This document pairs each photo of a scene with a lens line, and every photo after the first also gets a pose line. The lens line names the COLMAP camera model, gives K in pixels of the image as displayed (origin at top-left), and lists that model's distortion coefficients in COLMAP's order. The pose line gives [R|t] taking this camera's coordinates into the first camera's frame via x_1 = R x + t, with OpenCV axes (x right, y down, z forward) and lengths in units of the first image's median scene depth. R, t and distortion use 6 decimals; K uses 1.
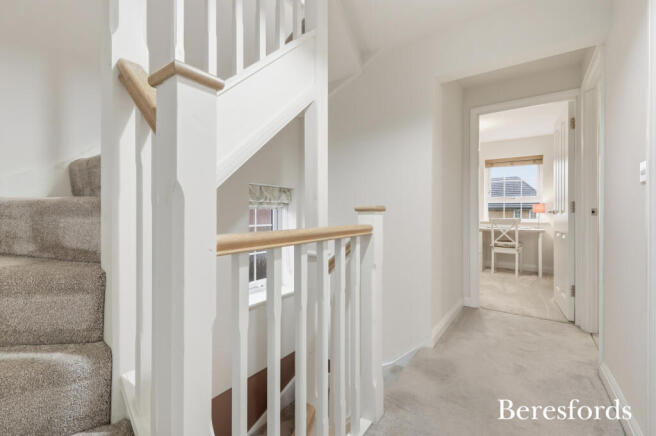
lens RADIAL K [[284.1, 0, 328.1], [0, 284.1, 213.9], [0, 0, 1]] dist [-0.000808, -0.000075]
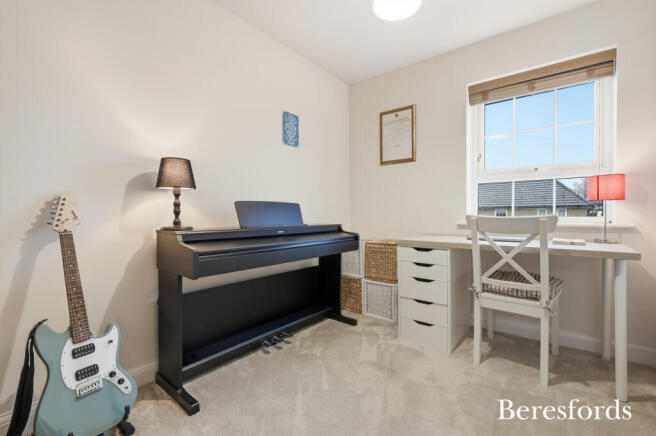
lens RADIAL K [[284.1, 0, 327.8], [0, 284.1, 218.3], [0, 0, 1]] dist [-0.000808, -0.000075]
pose [[0.998093, 0.000718, -0.061732, 0.411700], [-0.000869, 0.999997, -0.002427, 0.020209], [0.061730, 0.002476, 0.998090, 0.621790]]
